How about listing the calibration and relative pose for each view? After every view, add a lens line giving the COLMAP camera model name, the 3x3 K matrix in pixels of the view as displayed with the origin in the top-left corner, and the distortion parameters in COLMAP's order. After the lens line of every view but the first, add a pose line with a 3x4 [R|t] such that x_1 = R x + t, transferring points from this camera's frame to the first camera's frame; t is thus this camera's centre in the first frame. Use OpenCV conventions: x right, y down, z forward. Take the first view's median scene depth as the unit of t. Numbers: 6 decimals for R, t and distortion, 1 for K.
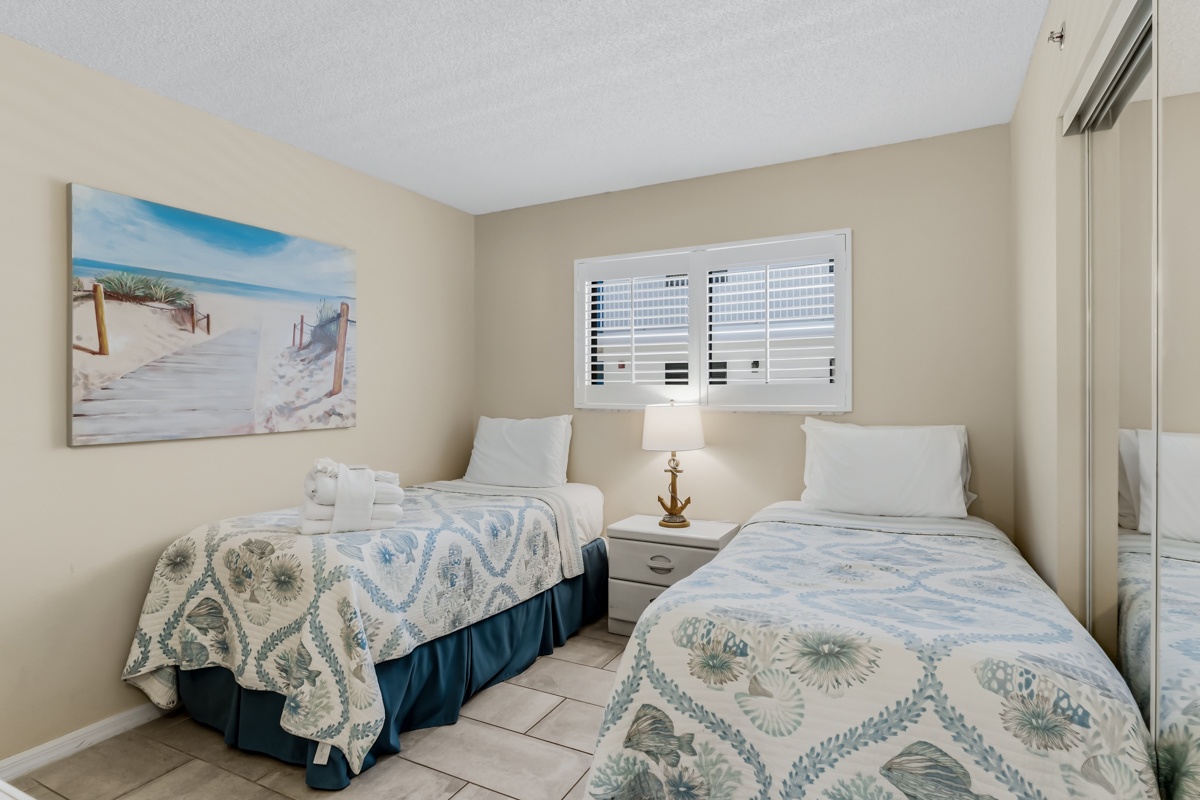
lens RADIAL K [[614.1, 0, 601.0], [0, 614.1, 393.0], [0, 0, 1]] dist [-0.001309, 0.000301]
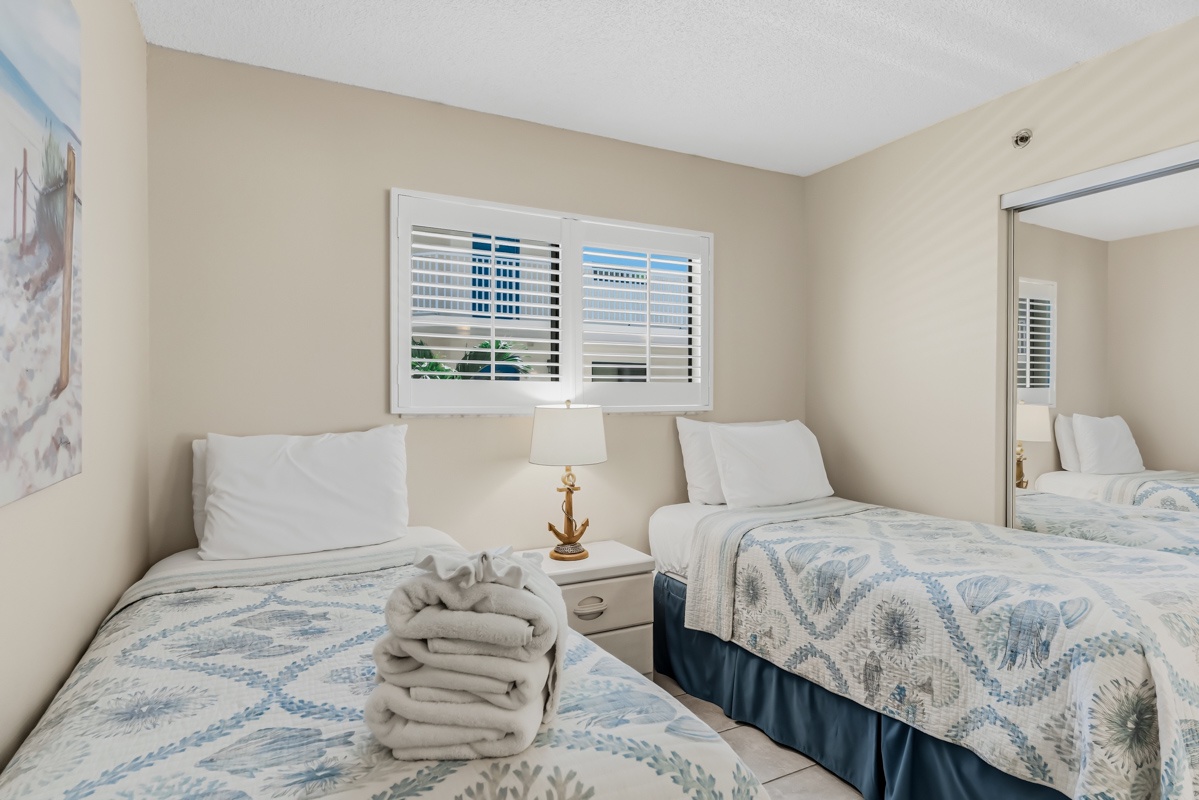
lens RADIAL K [[613.6, 0, 600.5], [0, 613.6, 393.0], [0, 0, 1]] dist [-0.001309, 0.000301]
pose [[0.604590, 0.003756, 0.796528, -0.496069], [-0.006991, 0.999975, 0.000592, 0.001523], [-0.796506, -0.005926, 0.604601, 0.490573]]
